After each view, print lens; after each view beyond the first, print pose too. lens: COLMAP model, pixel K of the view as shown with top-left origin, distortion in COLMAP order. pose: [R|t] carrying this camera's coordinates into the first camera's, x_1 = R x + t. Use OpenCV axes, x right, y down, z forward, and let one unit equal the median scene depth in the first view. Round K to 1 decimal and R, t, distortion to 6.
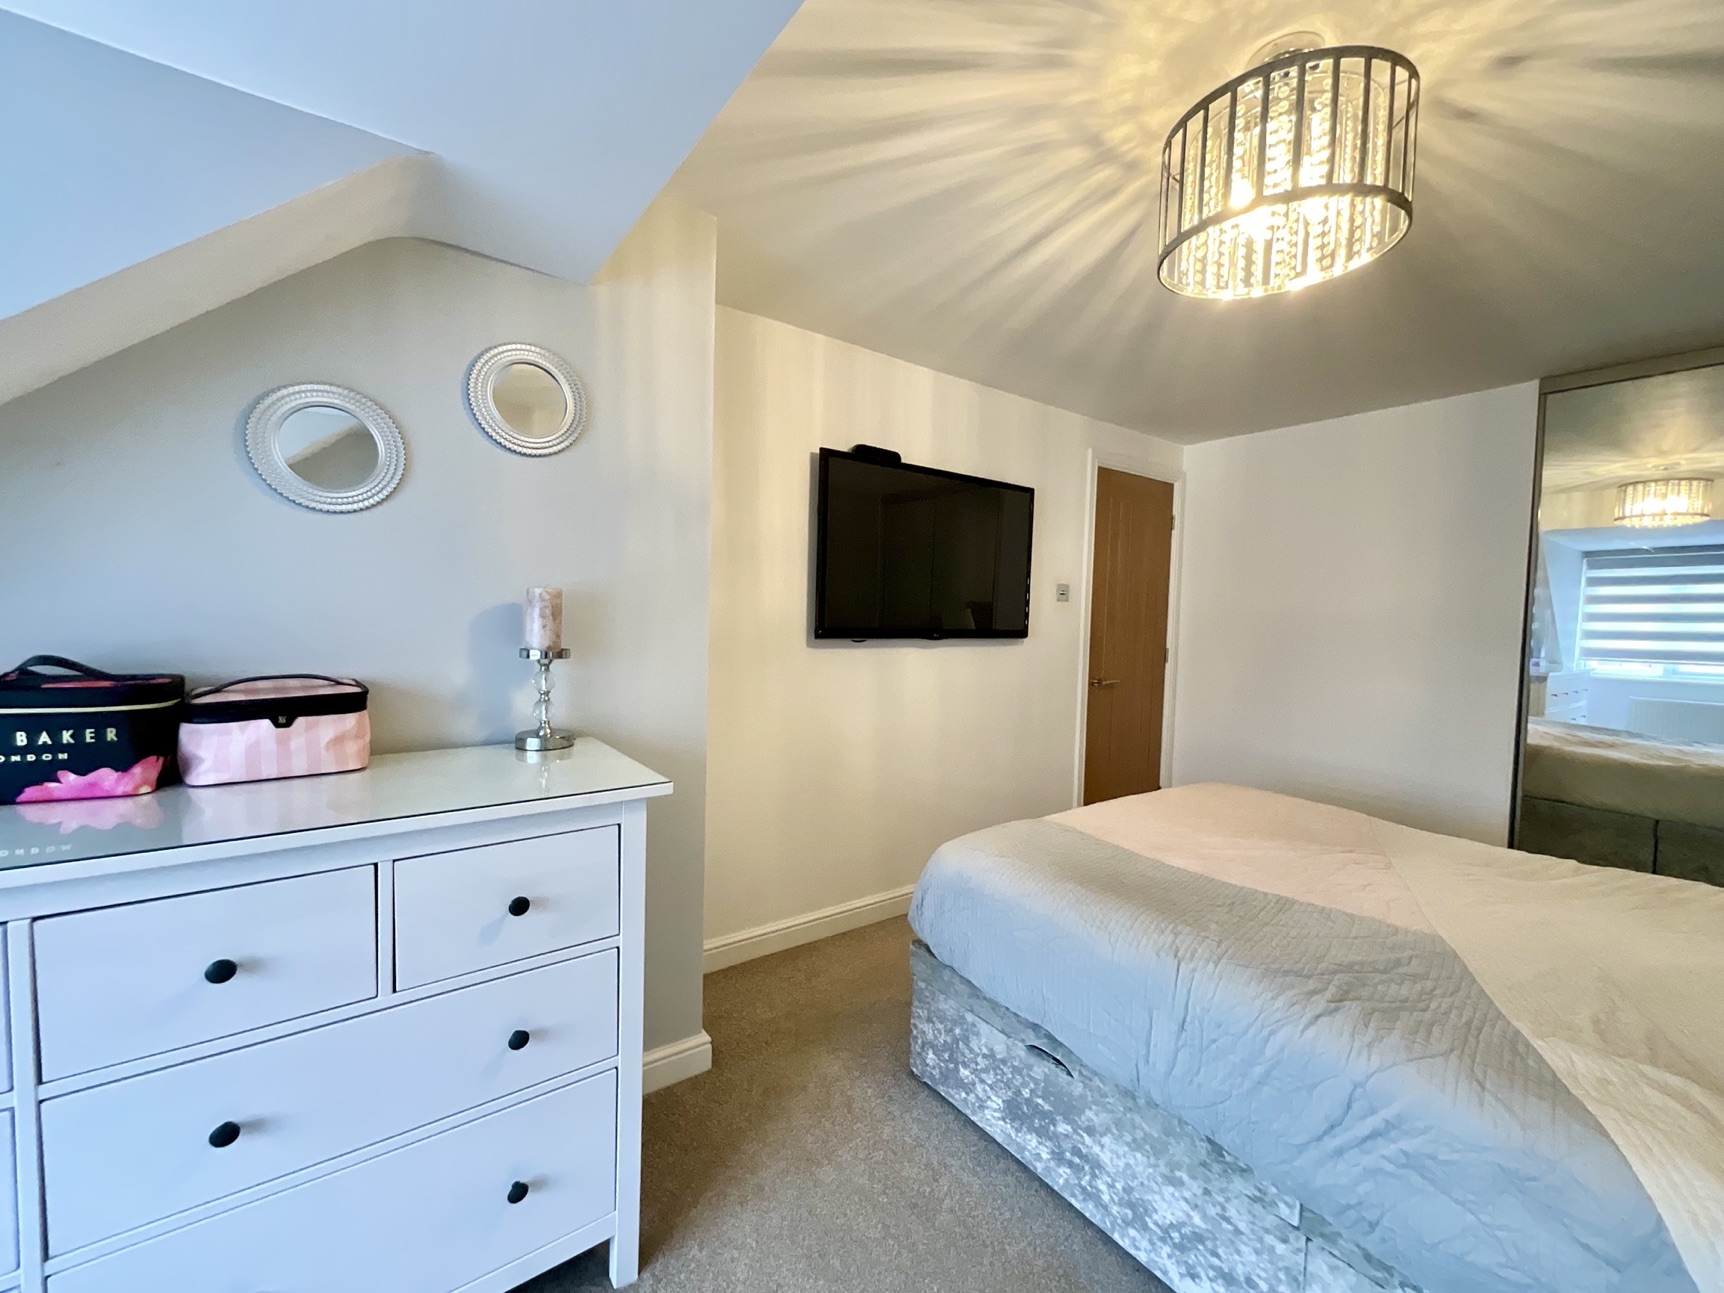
lens RADIAL K [[696.0, 0, 863.5], [0, 696.0, 648.8], [0, 0, 1]] dist [-0.000799, 0.000587]
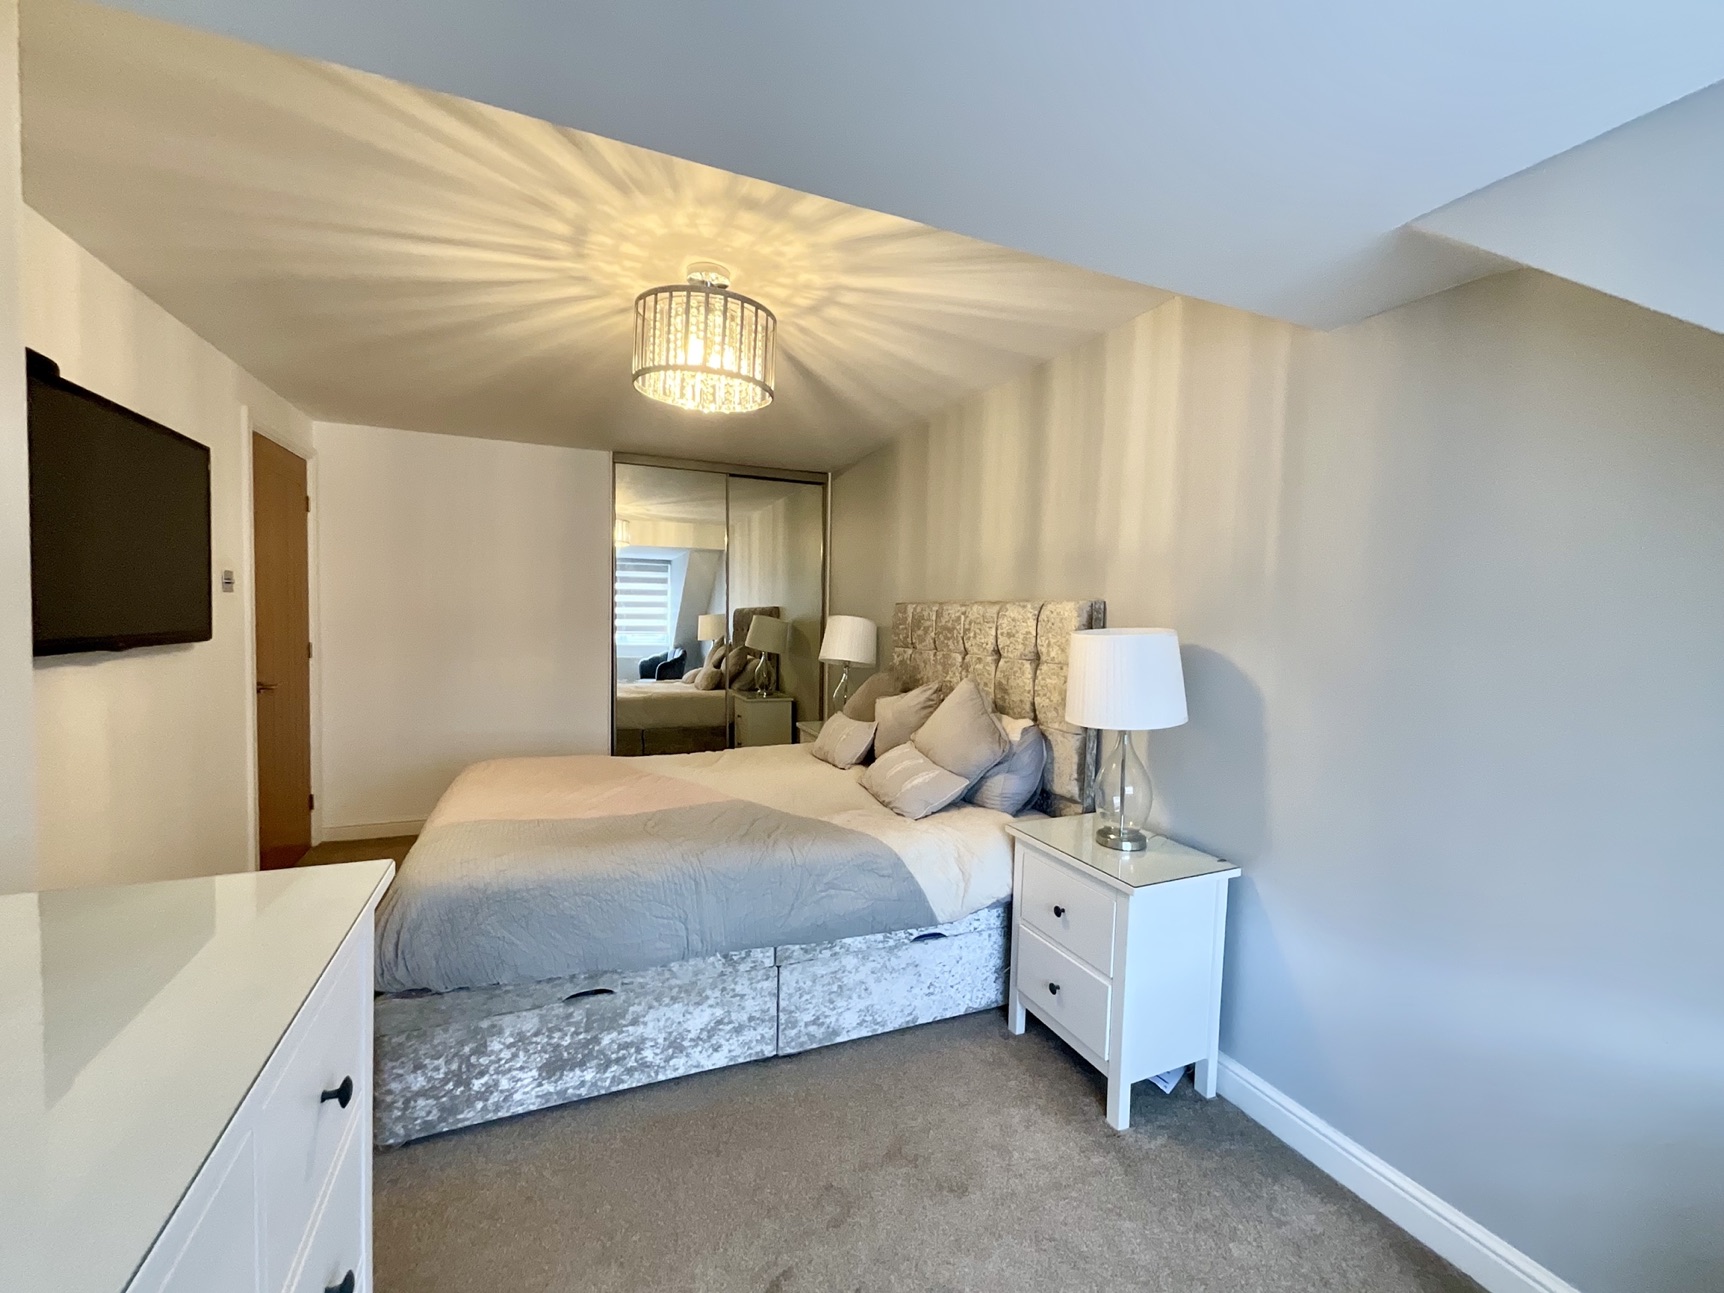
lens RADIAL K [[696.0, 0, 857.4], [0, 696.0, 646.3], [0, 0, 1]] dist [-0.000799, 0.000587]
pose [[0.232668, -0.058606, 0.970789, -0.721448], [0.031282, 0.998117, 0.052758, -0.056307], [-0.972053, 0.018094, 0.234064, 0.249240]]
